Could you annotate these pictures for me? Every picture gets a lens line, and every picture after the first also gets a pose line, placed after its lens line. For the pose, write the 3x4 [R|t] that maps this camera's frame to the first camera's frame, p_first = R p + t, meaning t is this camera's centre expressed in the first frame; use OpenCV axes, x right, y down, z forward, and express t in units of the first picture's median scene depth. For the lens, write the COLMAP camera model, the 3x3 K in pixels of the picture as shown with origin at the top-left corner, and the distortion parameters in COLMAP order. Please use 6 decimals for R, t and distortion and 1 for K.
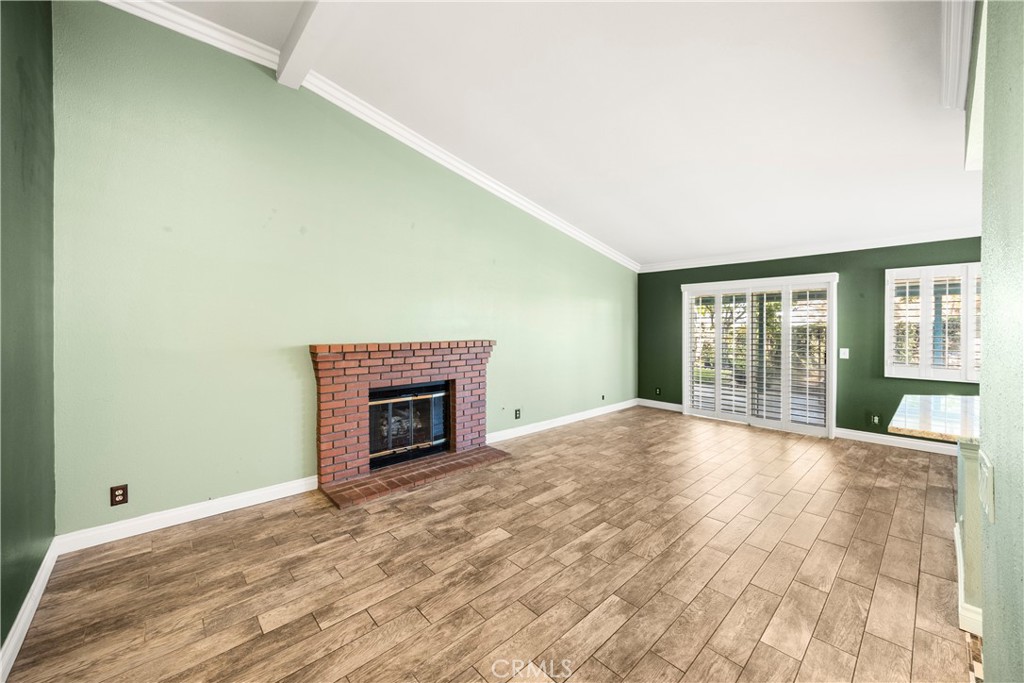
lens RADIAL K [[389.4, 0, 518.2], [0, 389.4, 329.5], [0, 0, 1]] dist [0.001385, 0.000070]
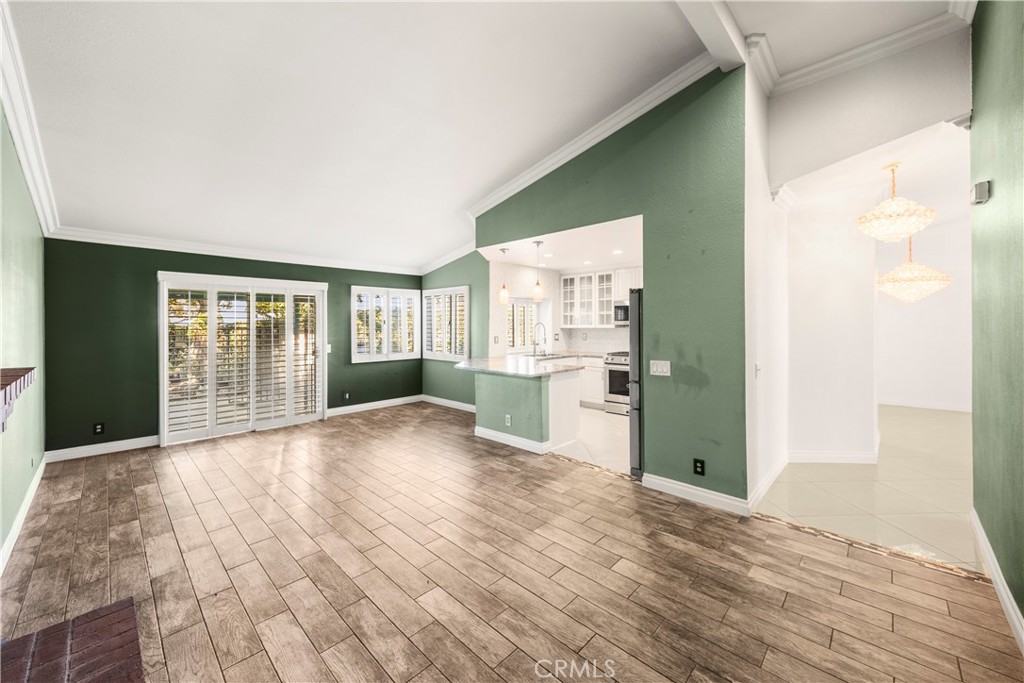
lens RADIAL K [[392.2, 0, 515.1], [0, 392.2, 324.1], [0, 0, 1]] dist [-0.001916, -0.000291]
pose [[-0.060454, 0.002522, 0.998168, -0.599285], [0.010816, 0.999940, -0.001871, -0.011187], [-0.998112, 0.010683, -0.060477, 0.629561]]
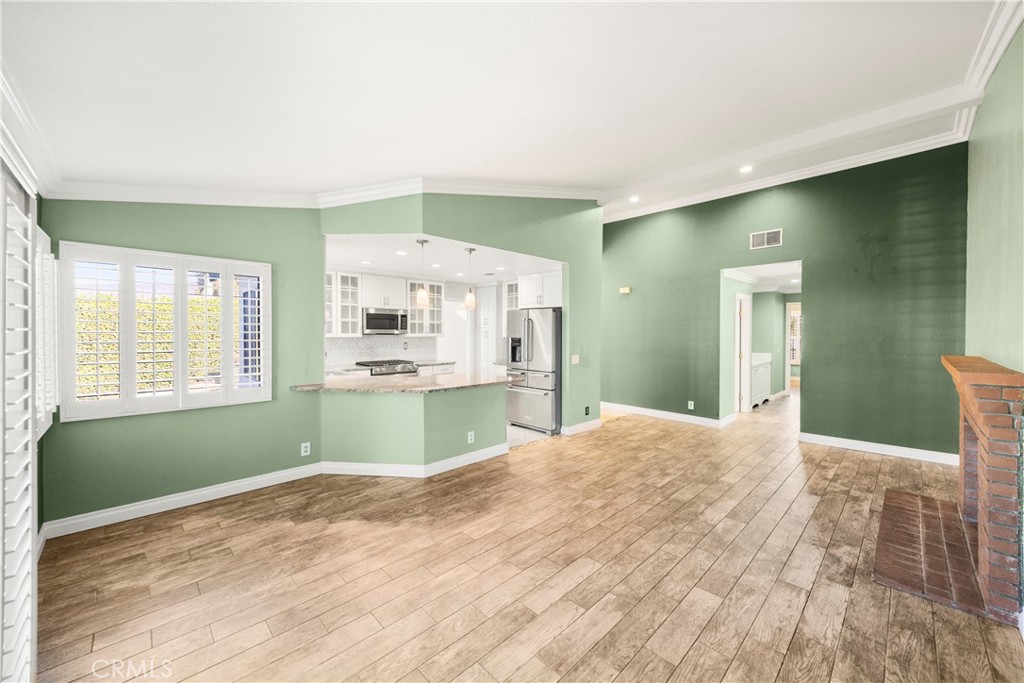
lens RADIAL K [[389.4, 0, 516.1], [0, 389.4, 330.8], [0, 0, 1]] dist [0.001852, 0.000188]
pose [[-0.999612, 0.001464, -0.027811, 0.556690], [0.001305, 0.999983, 0.005727, -0.026077], [0.027819, 0.005689, -0.999597, 1.730649]]
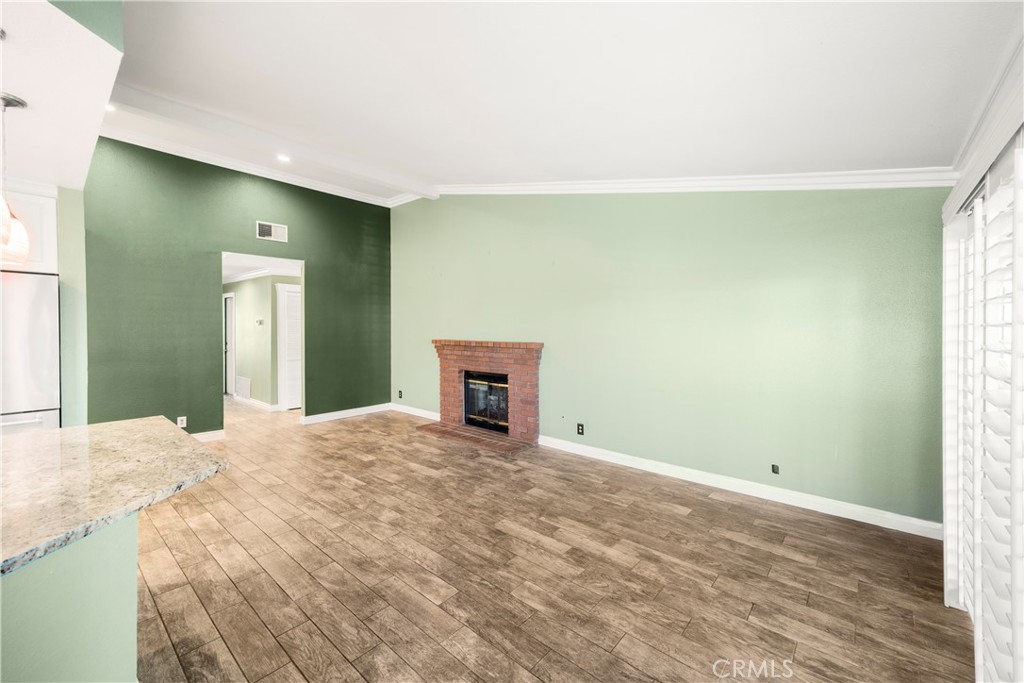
lens RADIAL K [[411.1, 0, 518.4], [0, 411.1, 337.0], [0, 0, 1]] dist [0.007357, -0.000116]
pose [[0.114764, 0.024998, -0.993078, 1.215106], [-0.010711, 0.999656, 0.023926, -0.017478], [0.993335, 0.007891, 0.114992, 1.011931]]
